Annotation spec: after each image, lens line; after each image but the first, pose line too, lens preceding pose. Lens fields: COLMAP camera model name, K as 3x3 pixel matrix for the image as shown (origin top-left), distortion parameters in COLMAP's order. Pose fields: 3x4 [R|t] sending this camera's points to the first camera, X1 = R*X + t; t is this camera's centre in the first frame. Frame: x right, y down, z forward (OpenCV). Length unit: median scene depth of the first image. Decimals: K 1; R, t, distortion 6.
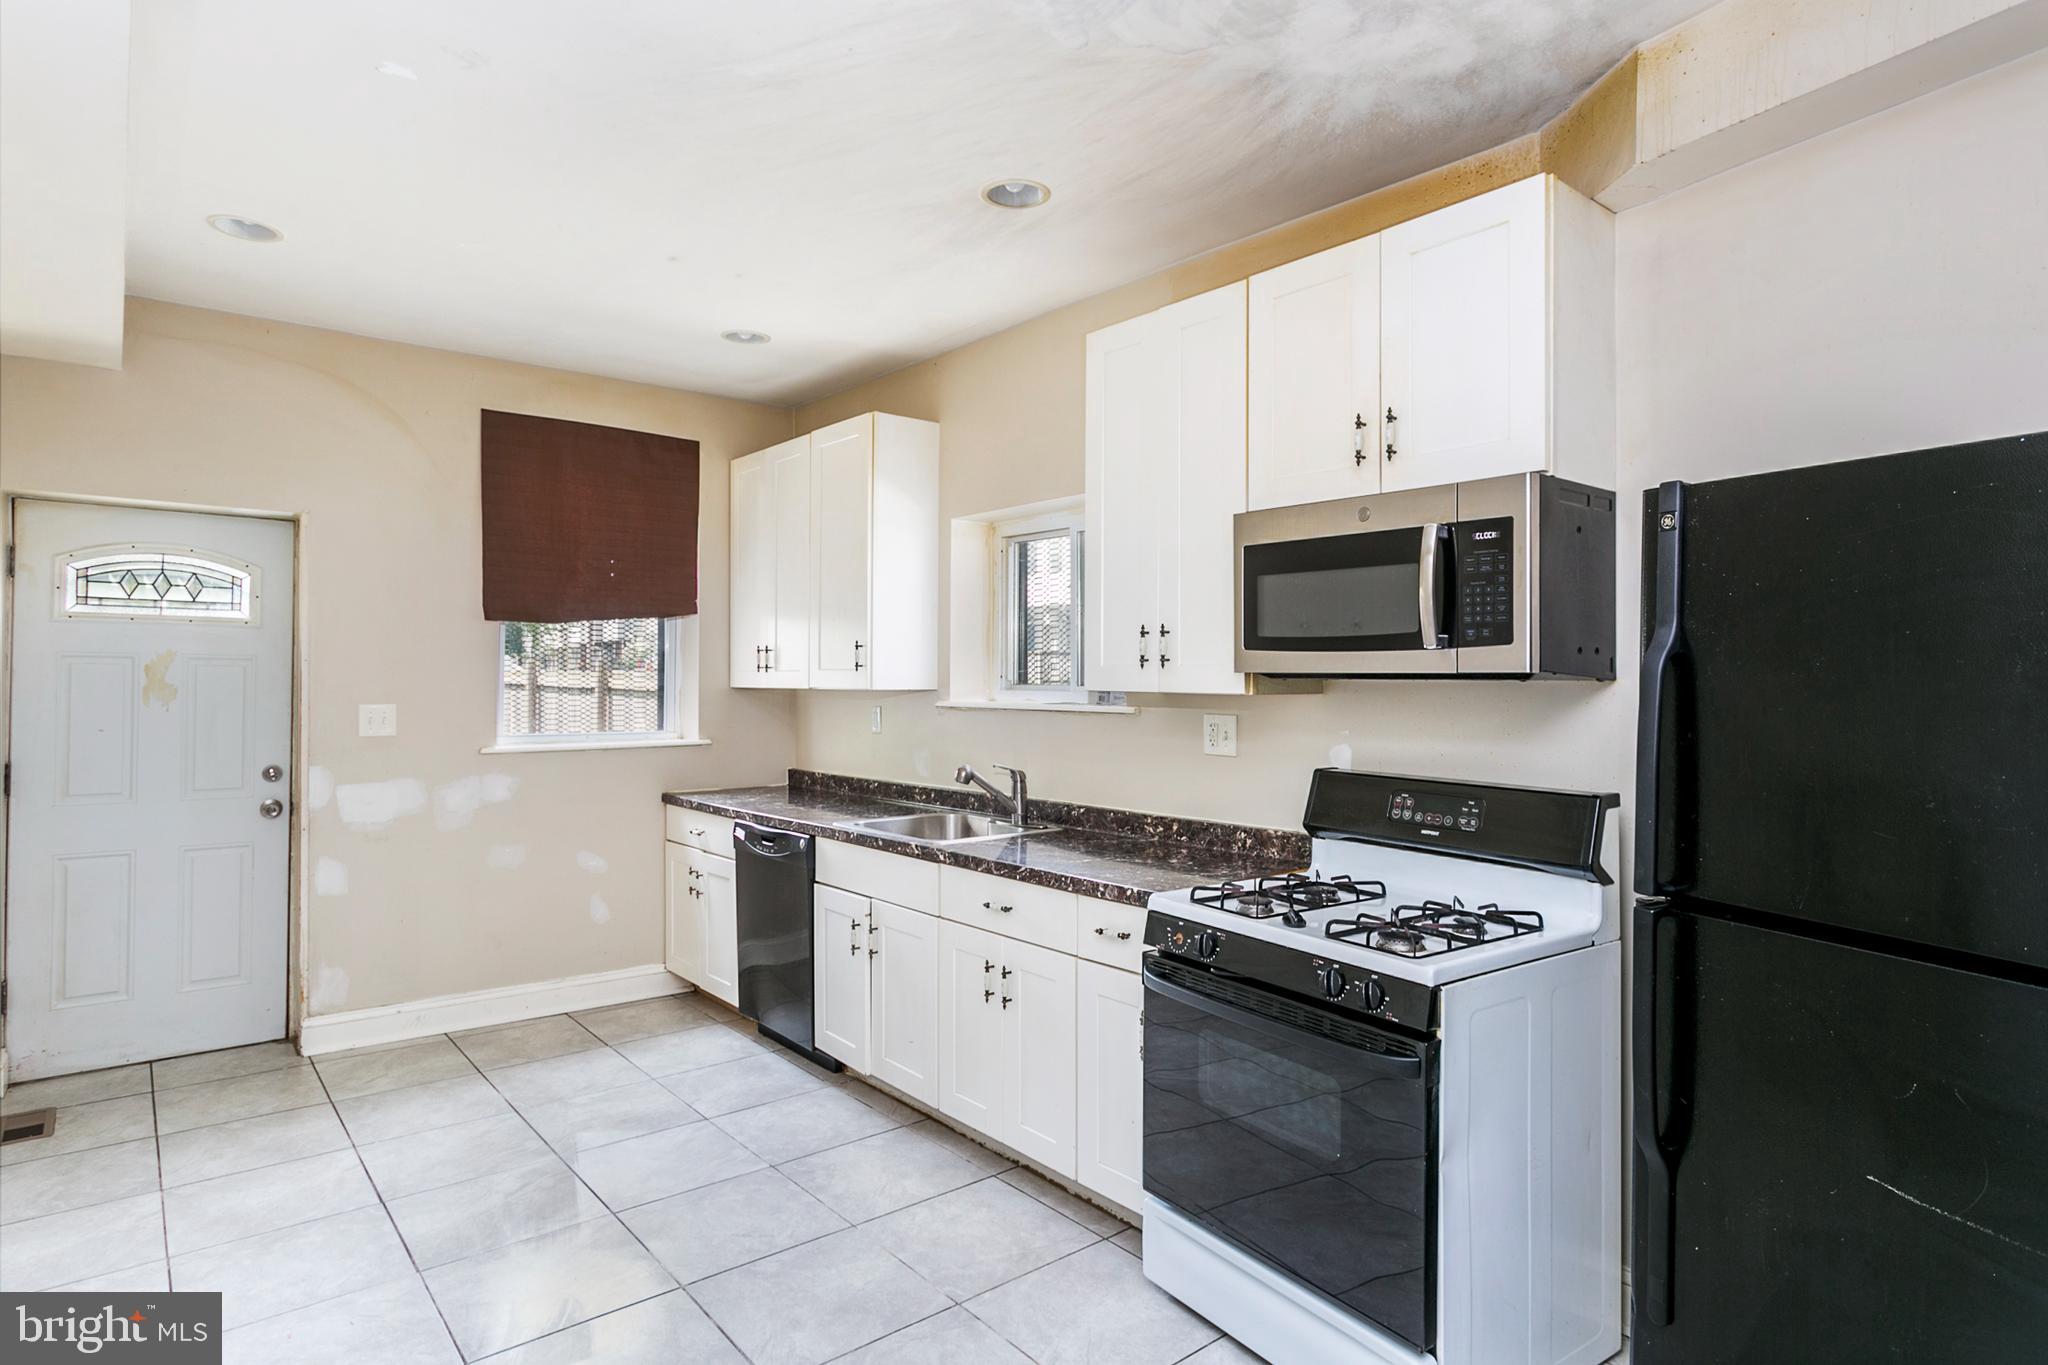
lens RADIAL K [[1117.7, 0, 1021.2], [0, 1117.7, 674.3], [0, 0, 1]] dist [-0.000344, -0.000168]
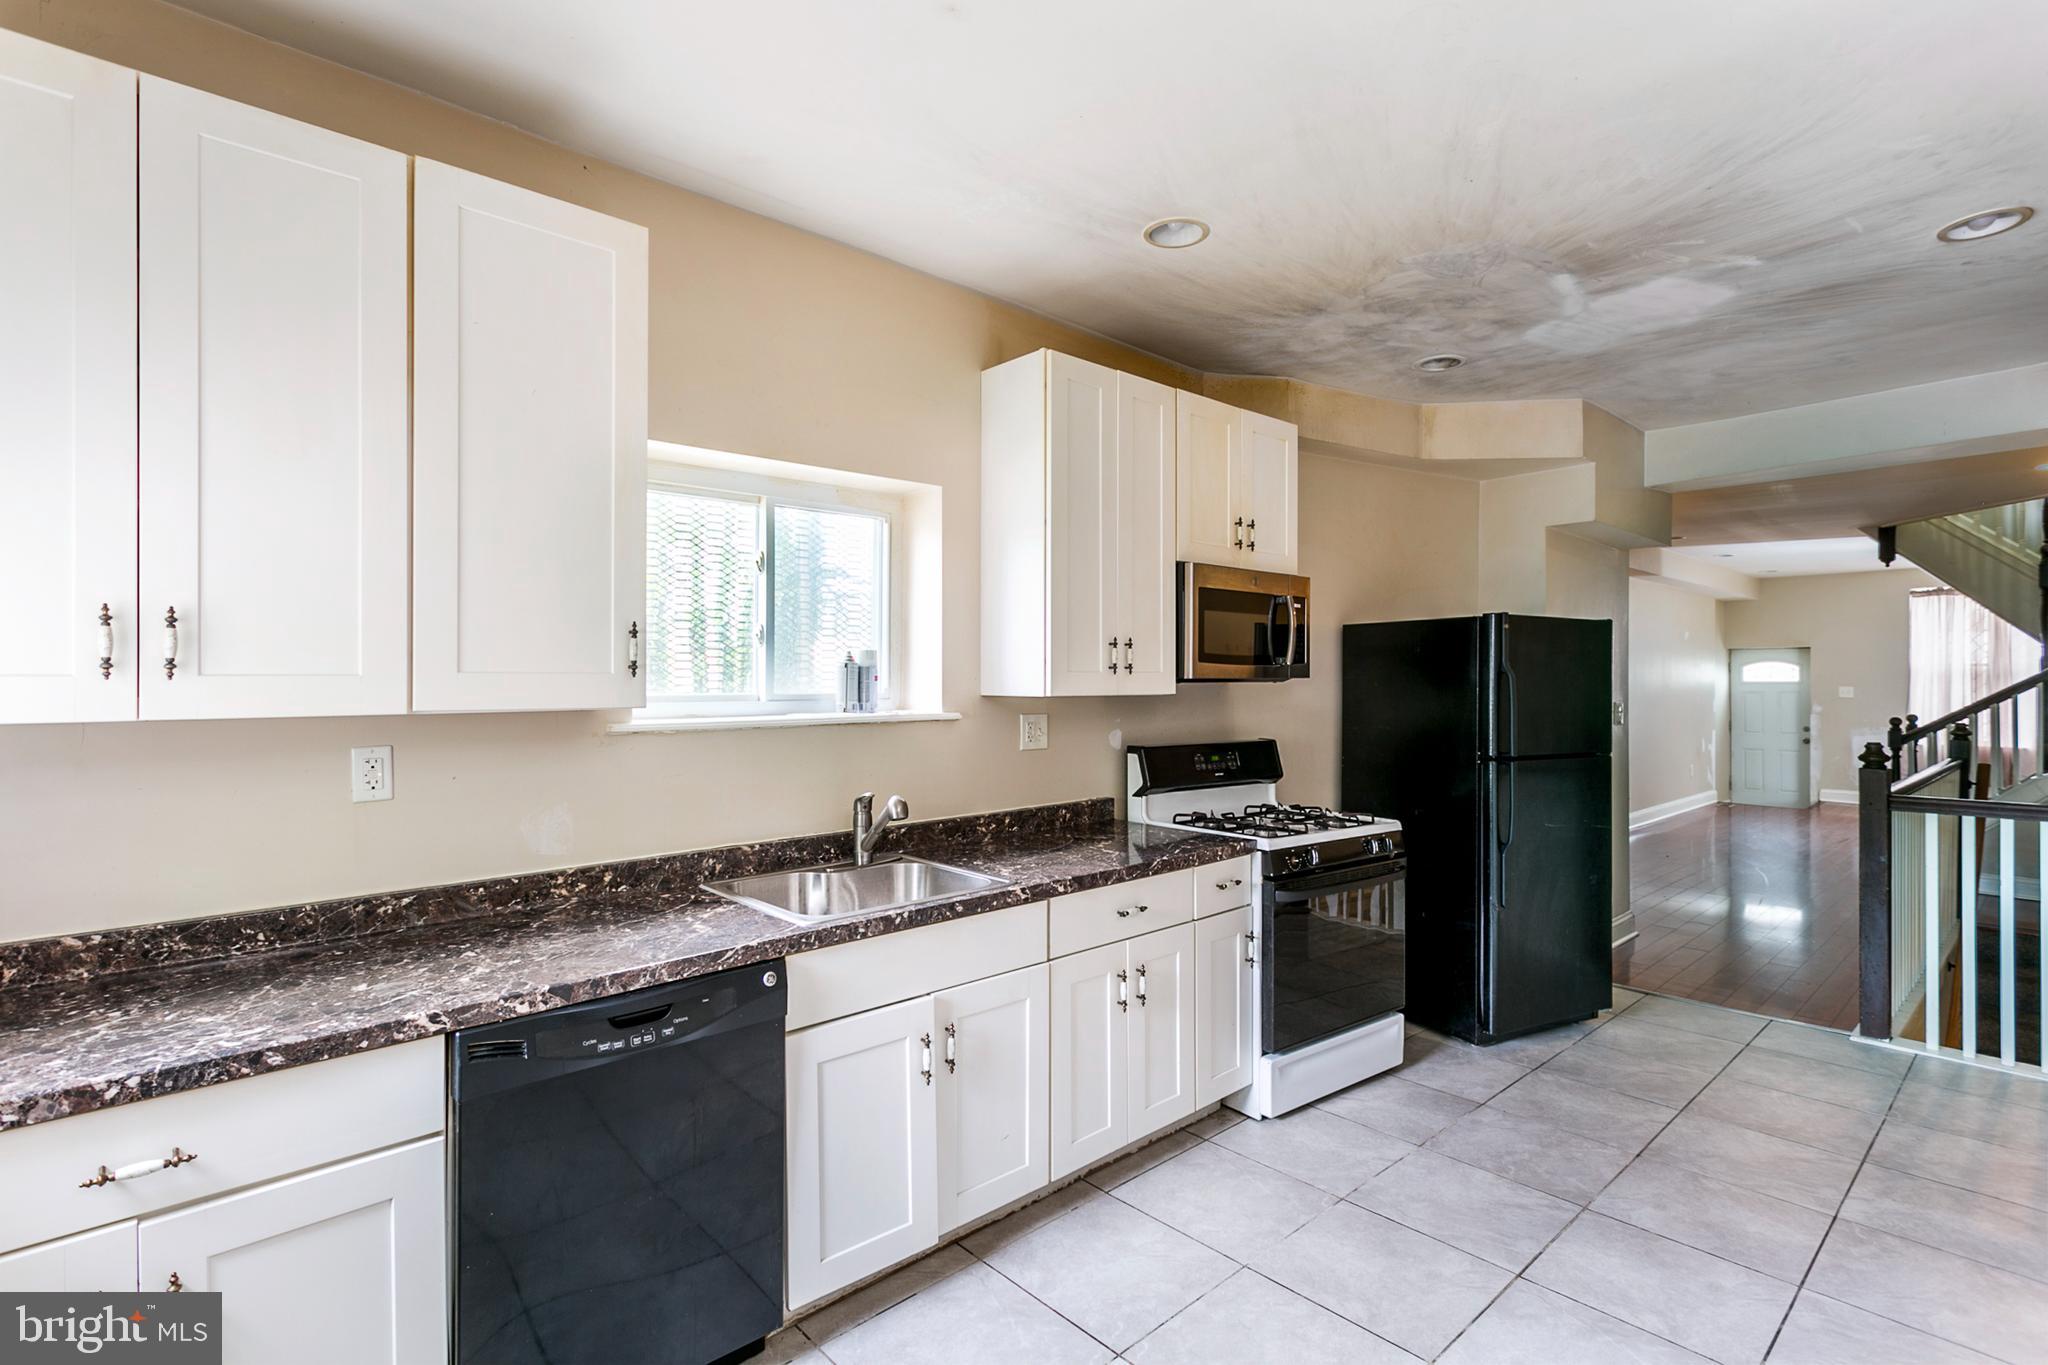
lens RADIAL K [[994.3, 0, 1011.2], [0, 994.3, 676.2], [0, 0, 1]] dist [0.005107, 0.000410]
pose [[-0.058323, -0.001563, 0.998297, -0.911392], [-0.000235, 0.999999, 0.001552, -0.005069], [-0.998298, -0.000144, -0.058323, 1.162274]]
